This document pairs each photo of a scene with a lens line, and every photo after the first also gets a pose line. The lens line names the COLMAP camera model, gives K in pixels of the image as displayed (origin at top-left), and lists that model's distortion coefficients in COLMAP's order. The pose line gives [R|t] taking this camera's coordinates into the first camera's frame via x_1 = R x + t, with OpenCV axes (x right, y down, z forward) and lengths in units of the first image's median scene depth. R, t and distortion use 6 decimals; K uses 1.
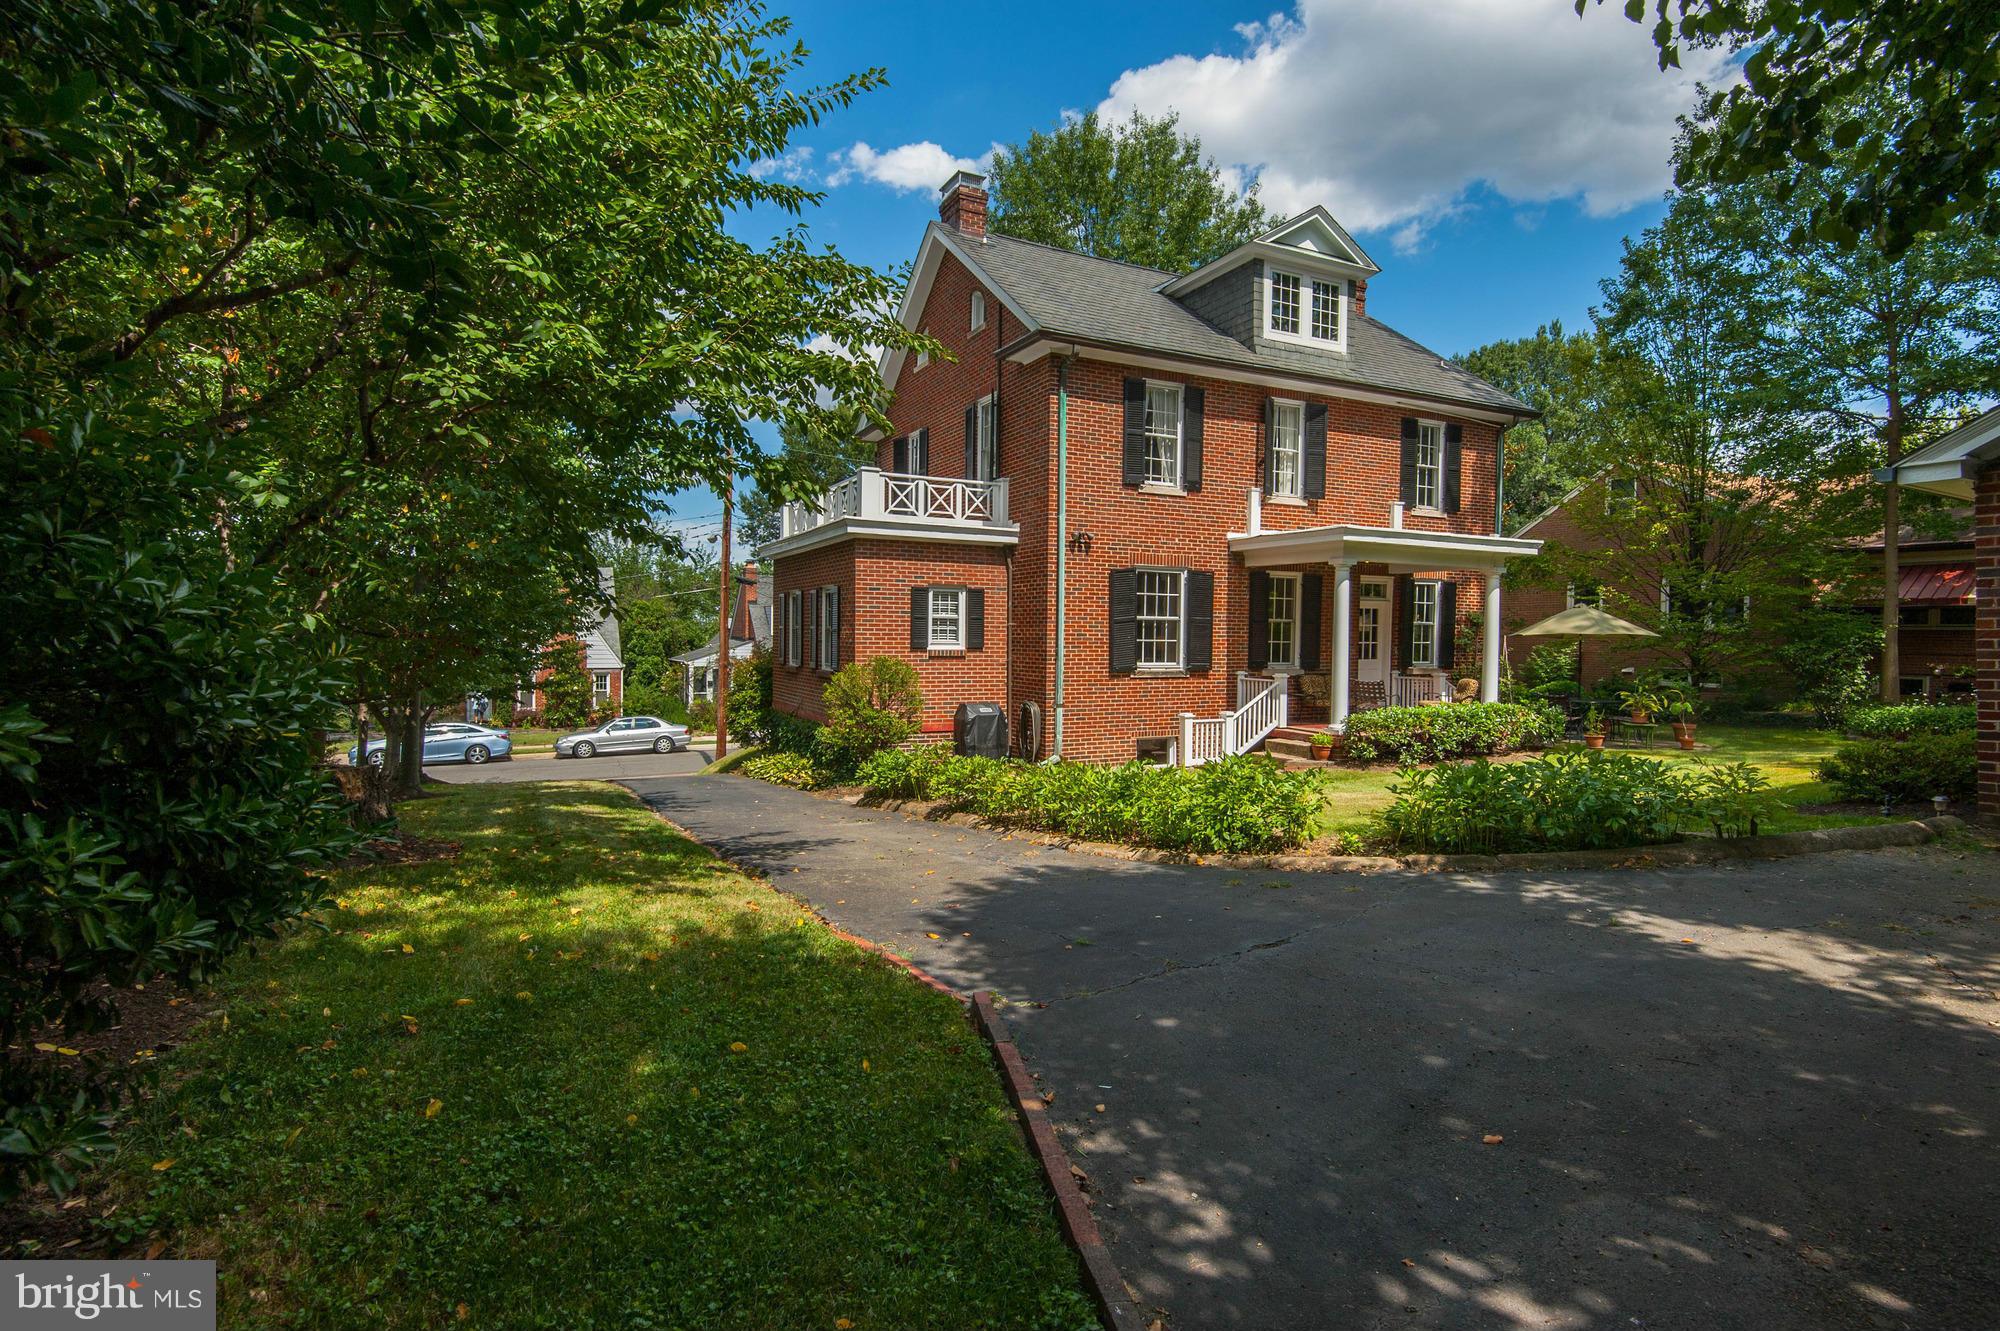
lens RADIAL K [[1077.4, 0, 1035.2], [0, 1077.4, 649.3], [0, 0, 1]] dist [0.008253, -0.006823]
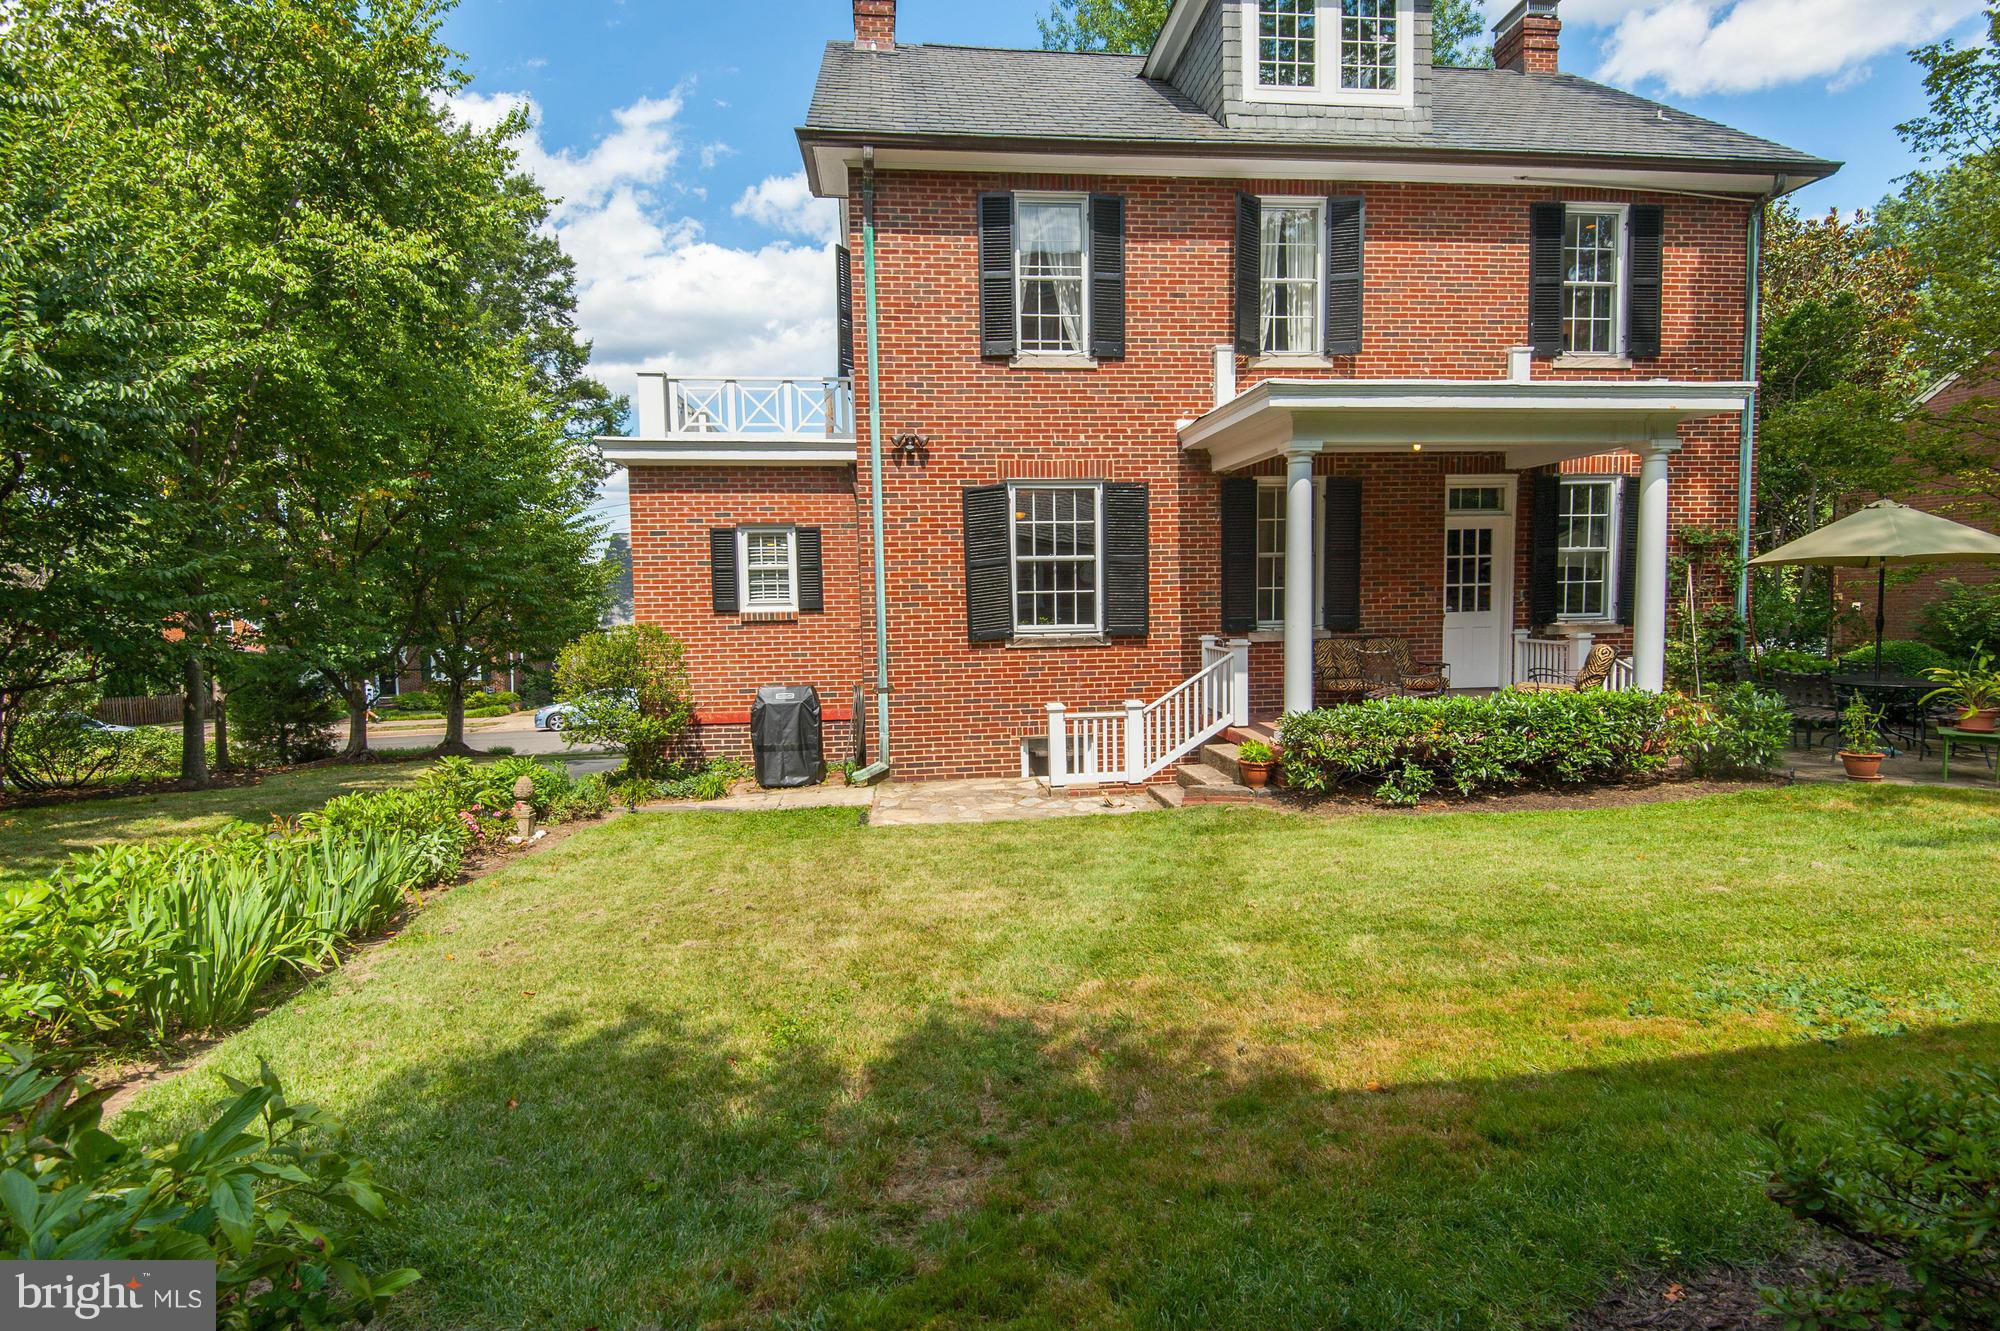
lens RADIAL K [[1077.4, 0, 989.6], [0, 1077.4, 663.5], [0, 0, 1]] dist [0.008253, -0.006823]
pose [[0.925540, -0.001209, -0.378648, 0.324647], [0.022567, 0.998394, 0.051972, 0.000567], [0.377977, -0.056647, 0.924081, 0.362155]]
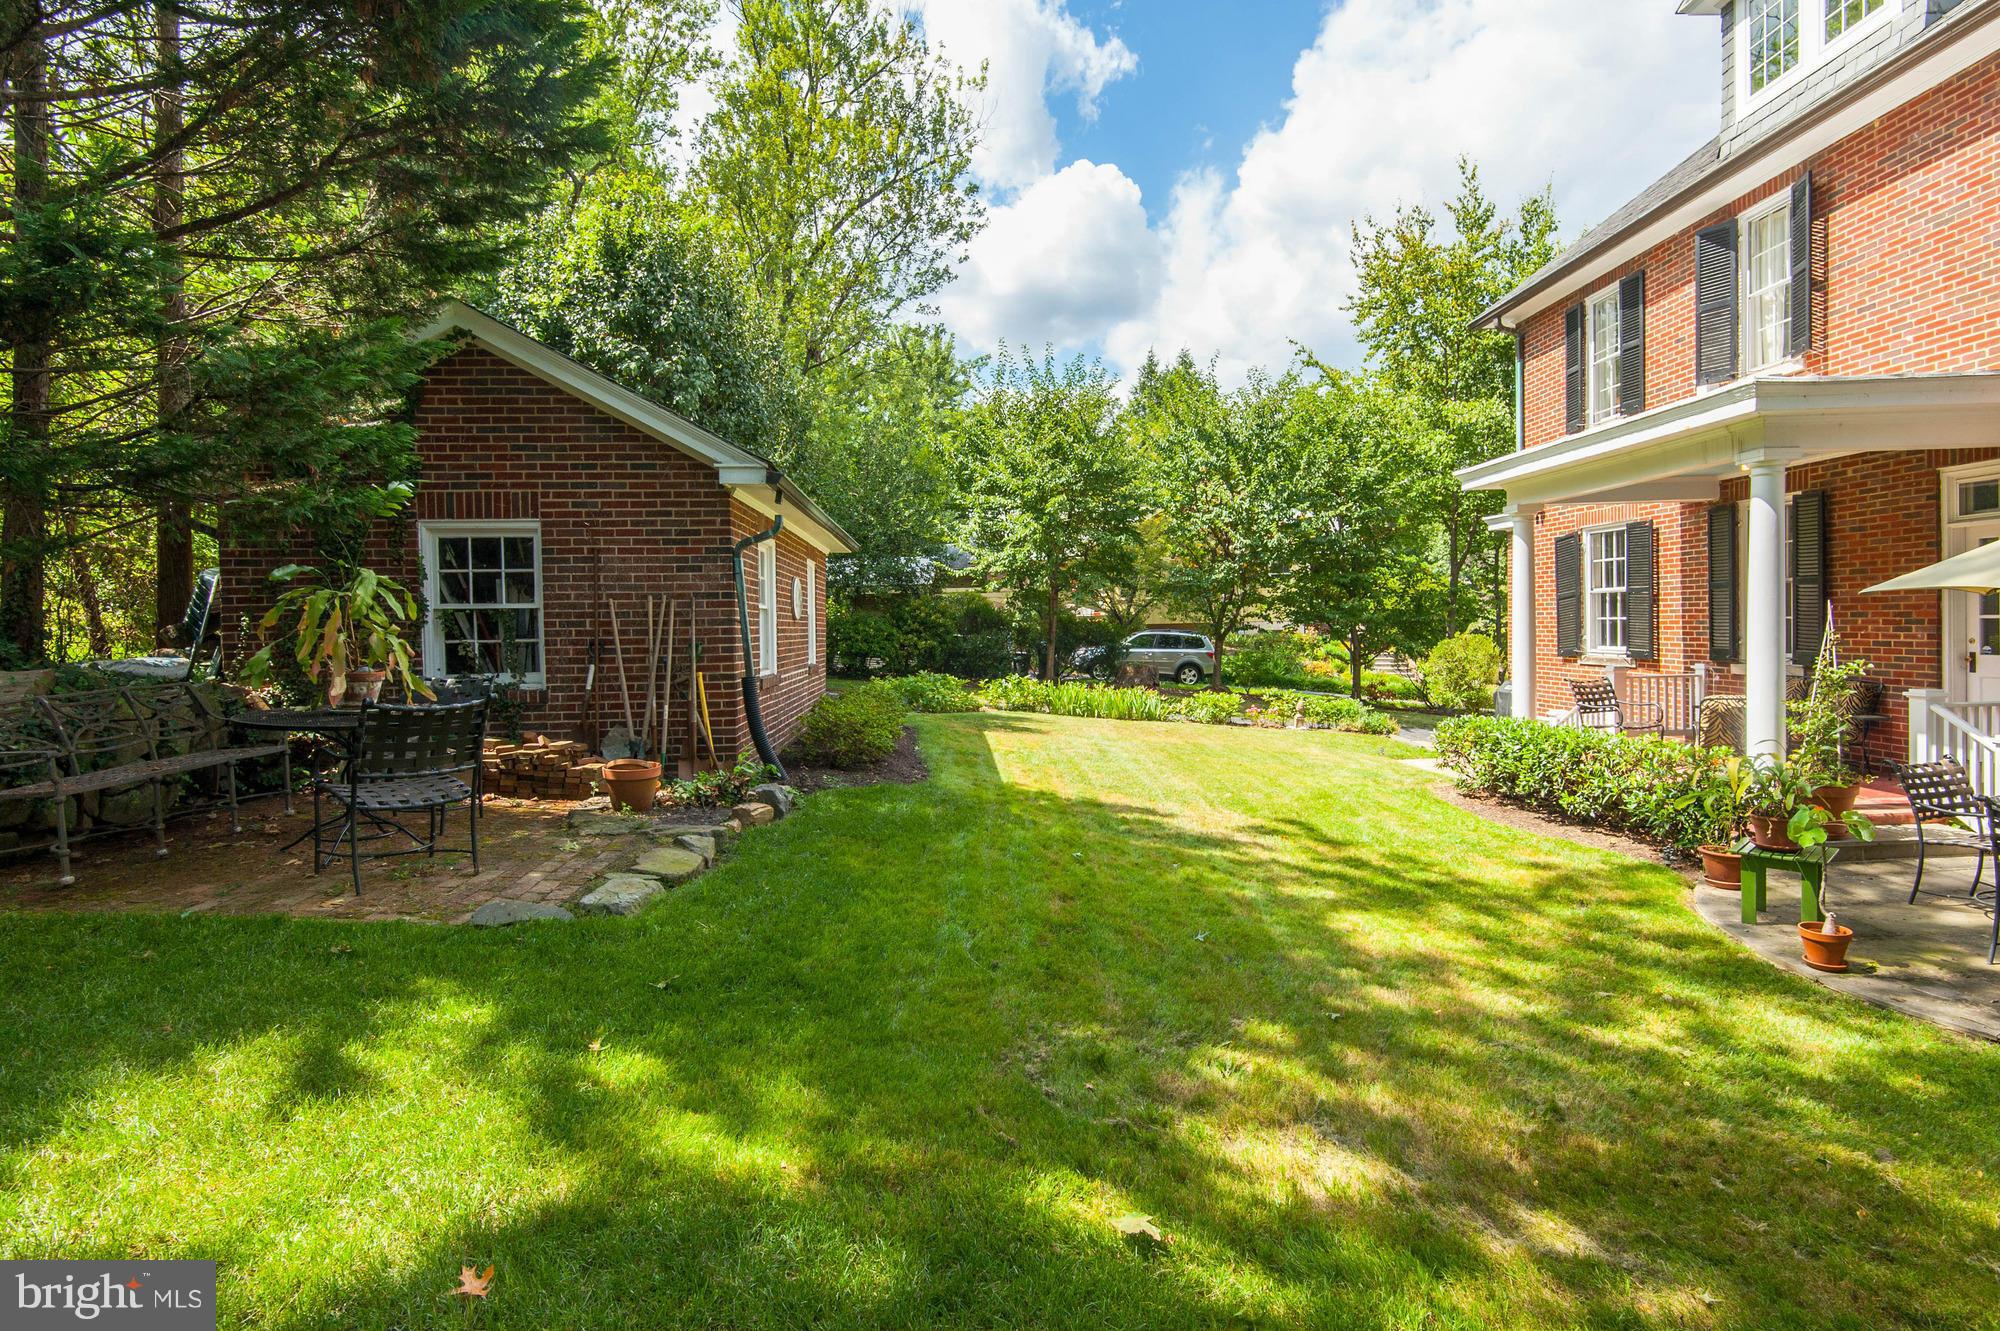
lens RADIAL K [[989.8, 0, 990.9], [0, 989.8, 645.1], [0, 0, 1]] dist [0.018364, -0.005703]
pose [[-0.472656, 0.015931, -0.881103, 0.956588], [-0.002327, 0.999811, 0.019325, -0.001562], [0.881244, 0.011184, -0.472530, 0.934748]]
